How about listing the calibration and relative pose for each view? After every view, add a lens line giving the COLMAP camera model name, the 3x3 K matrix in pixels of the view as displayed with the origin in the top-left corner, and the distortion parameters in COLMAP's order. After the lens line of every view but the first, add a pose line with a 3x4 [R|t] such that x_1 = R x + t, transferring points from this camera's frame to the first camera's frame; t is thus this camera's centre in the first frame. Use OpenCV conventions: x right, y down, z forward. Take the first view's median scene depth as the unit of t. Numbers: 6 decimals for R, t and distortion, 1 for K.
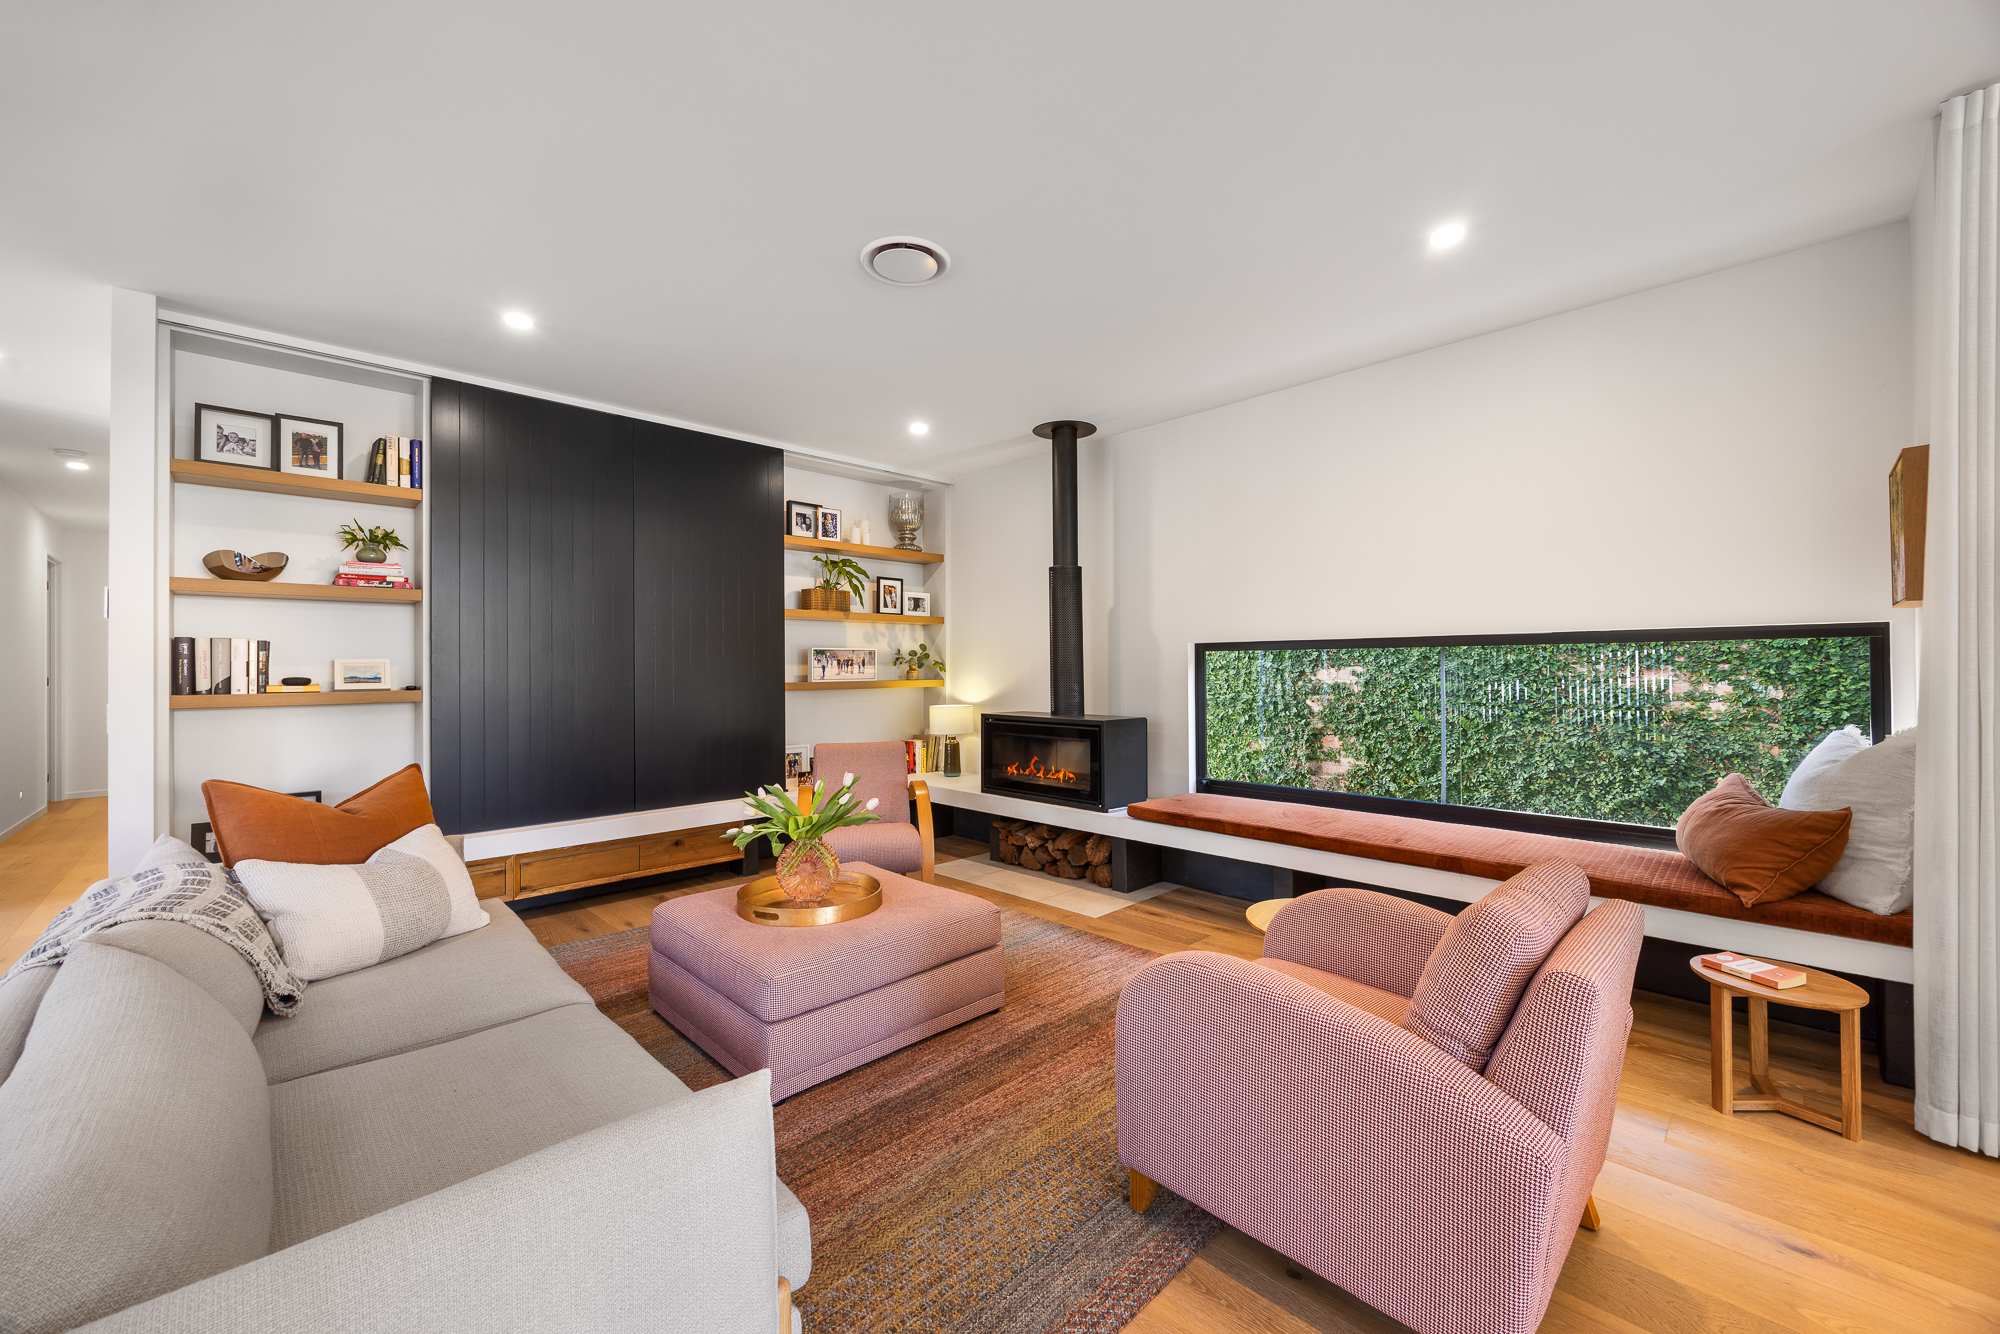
lens RADIAL K [[782.3, 0, 999.4], [0, 782.3, 659.9], [0, 0, 1]] dist [-0.002980, -0.000160]
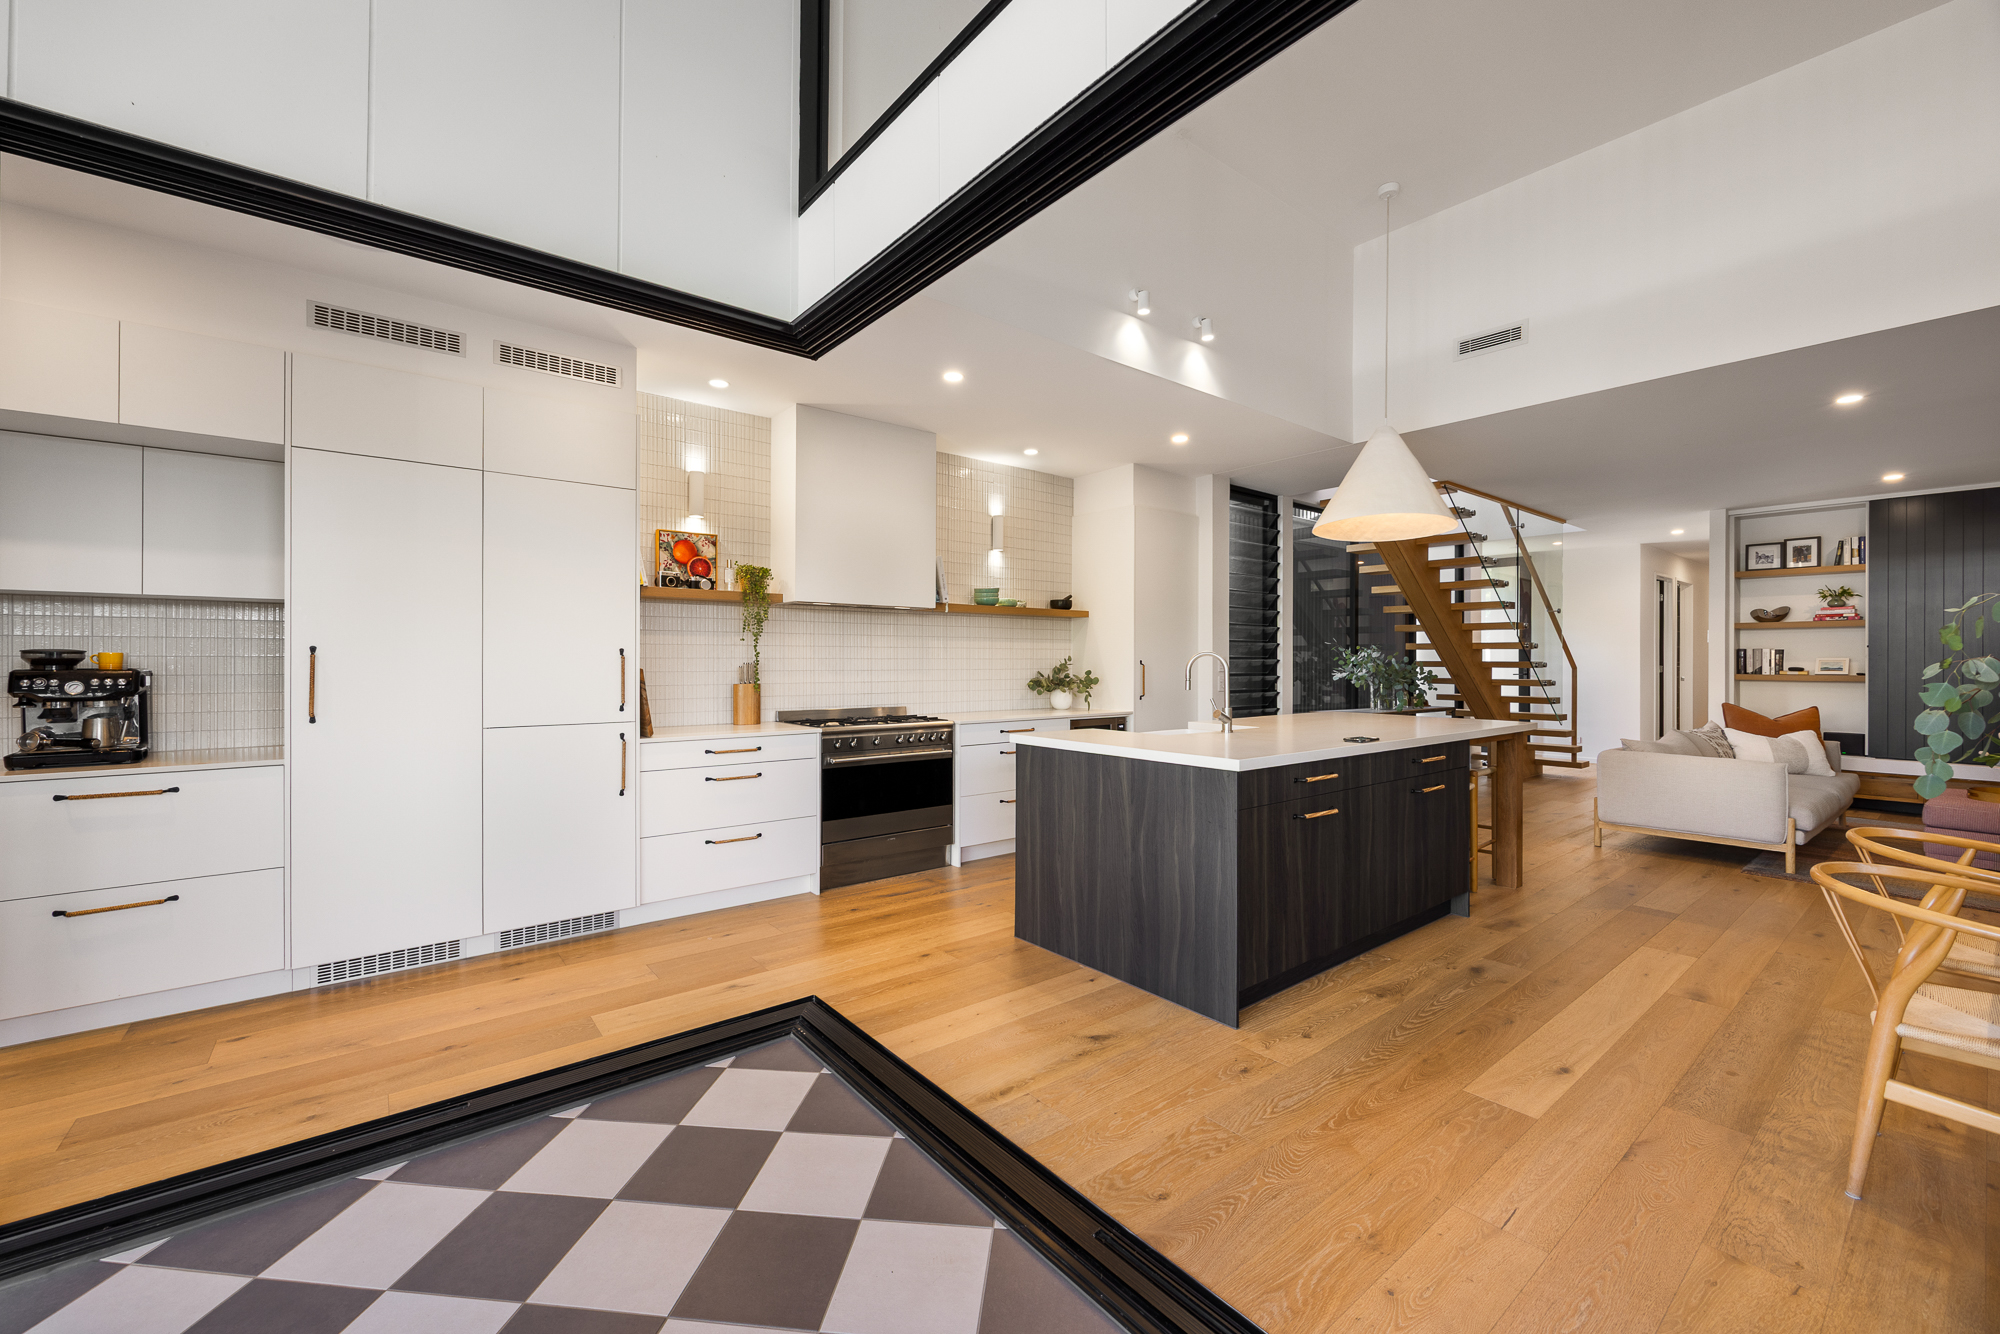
lens RADIAL K [[788.8, 0, 1005.0], [0, 788.8, 659.2], [0, 0, 1]] dist [0.001194, 0.000240]
pose [[-0.098217, 0.004564, -0.995155, 1.259691], [0.007225, 0.999966, 0.003873, -0.020006], [0.995139, -0.006810, -0.098246, -0.789389]]
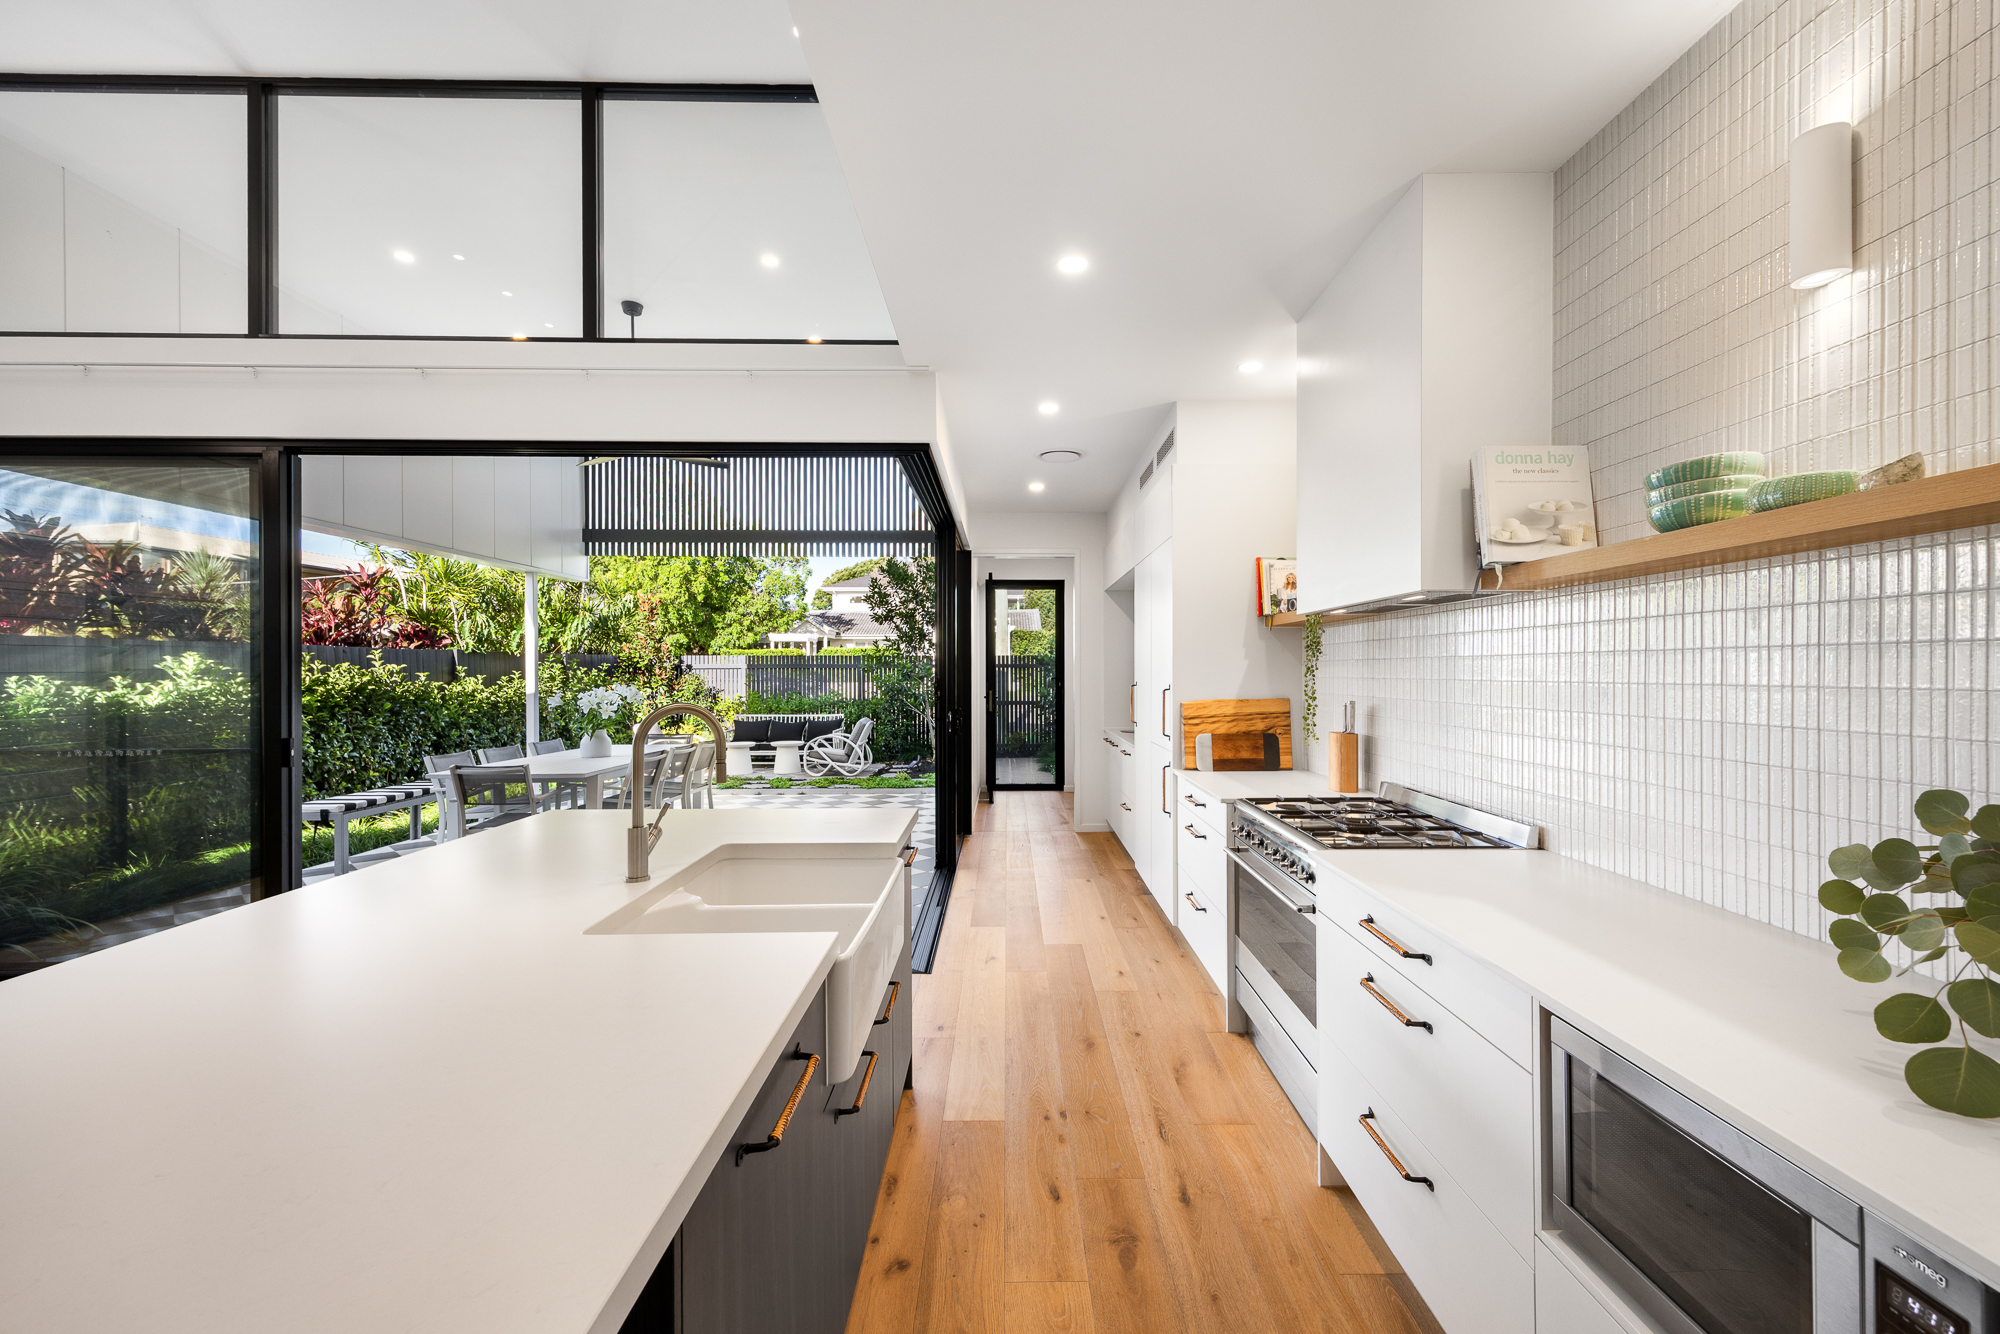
lens RADIAL K [[830.4, 0, 1000.0], [0, 830.4, 667.0], [0, 0, 1]] dist [0.014663, 0.000011]
pose [[-0.712833, 0.006944, 0.701299, -0.257786], [-0.002516, 0.999919, -0.012459, -0.039637], [-0.701329, -0.010645, -0.712758, -0.403953]]
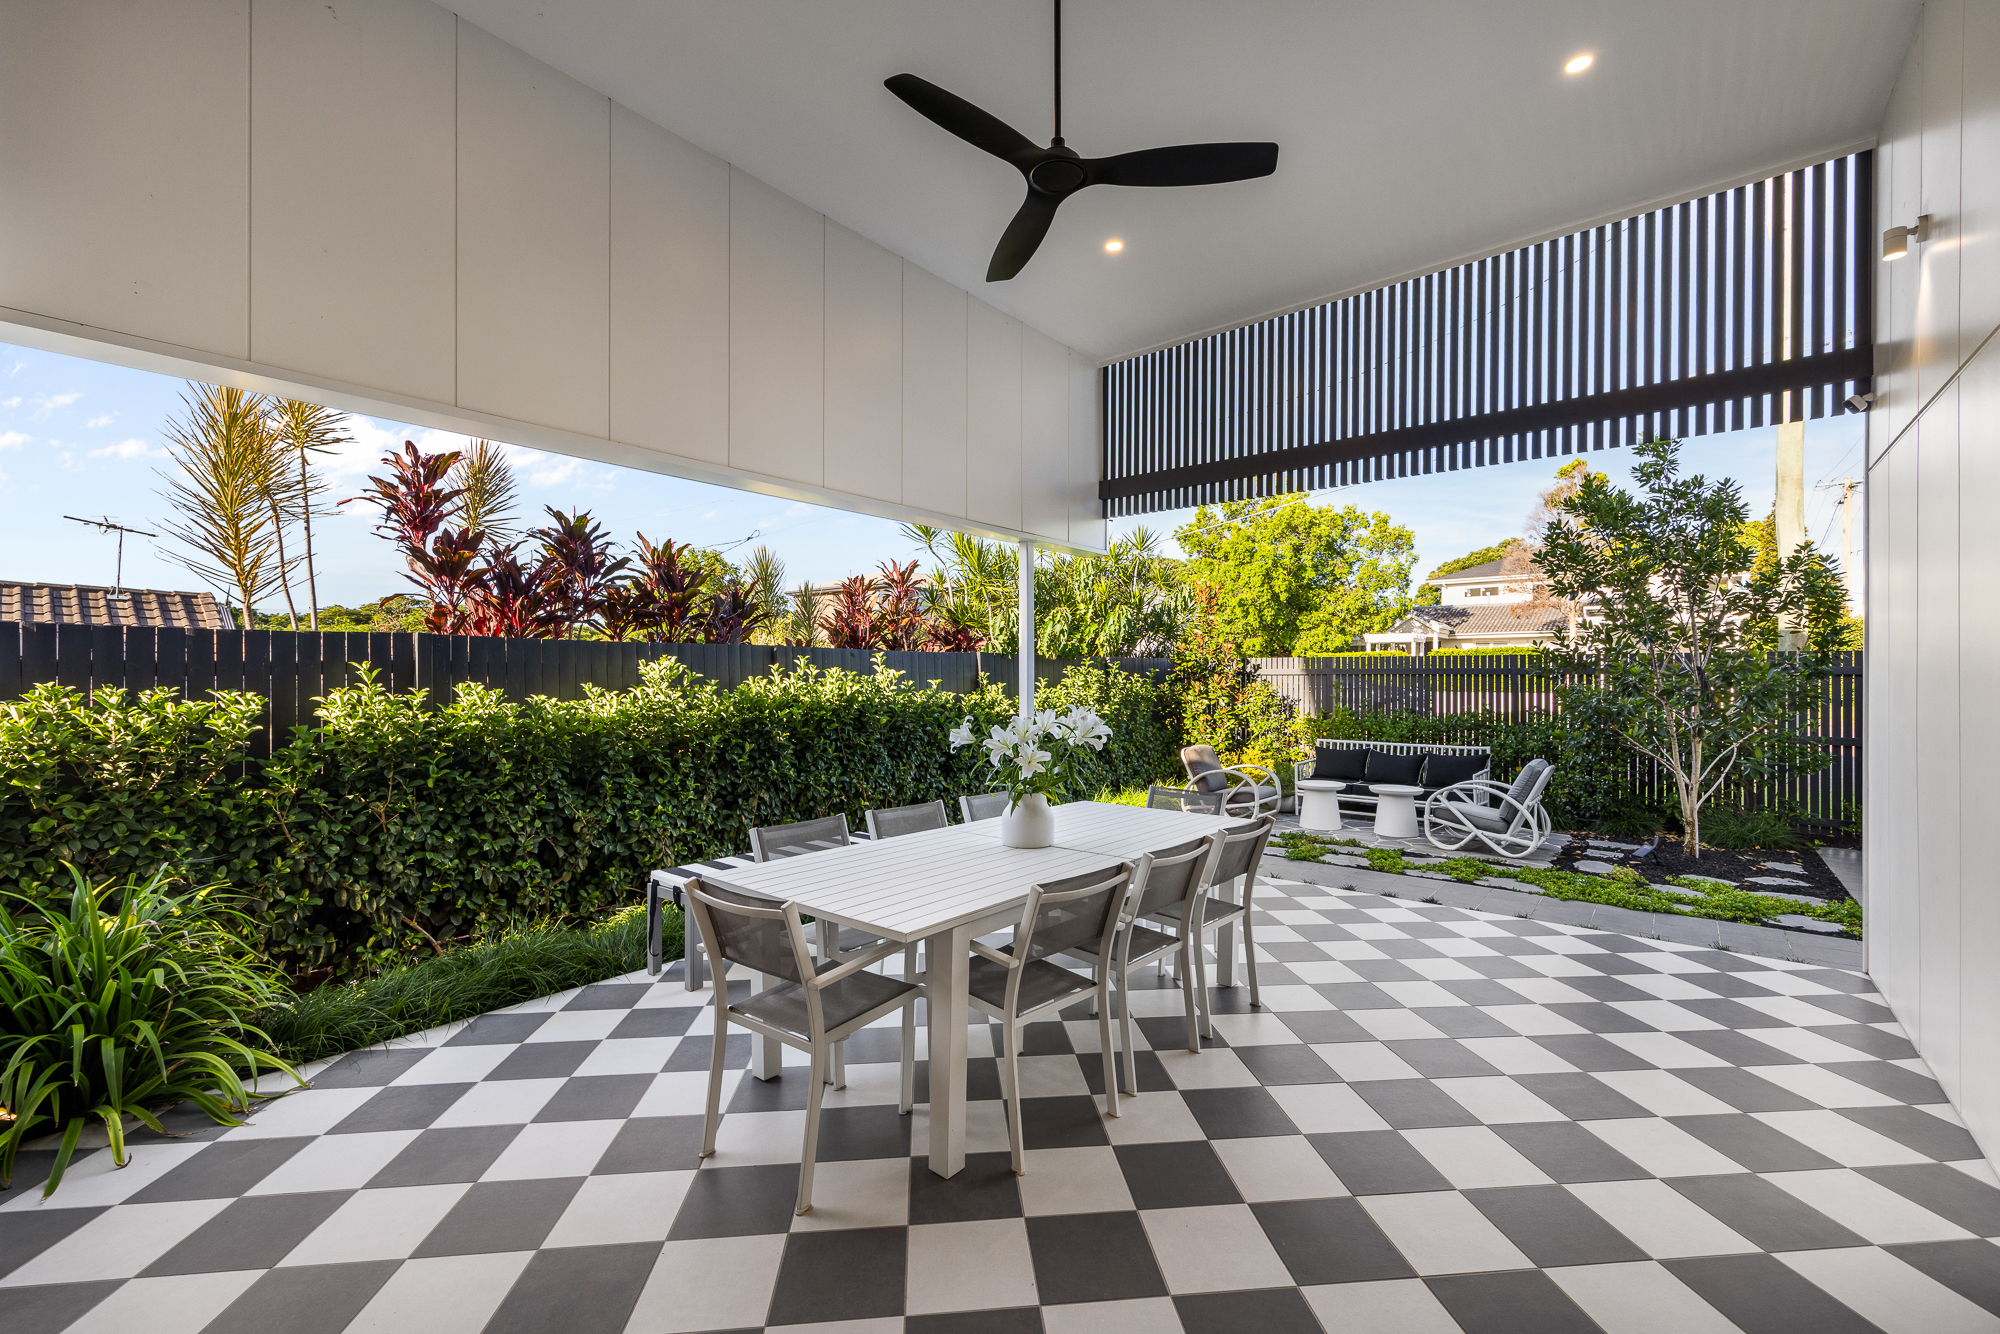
lens RADIAL K [[830.4, 0, 1000.0], [0, 830.4, 667.0], [0, 0, 1]] dist [0.014663, 0.000011]
pose [[-0.111800, 0.013704, 0.993636, 0.678883], [-0.010053, 0.999838, -0.014921, -0.052889], [-0.993680, -0.011658, -0.111645, -0.932249]]
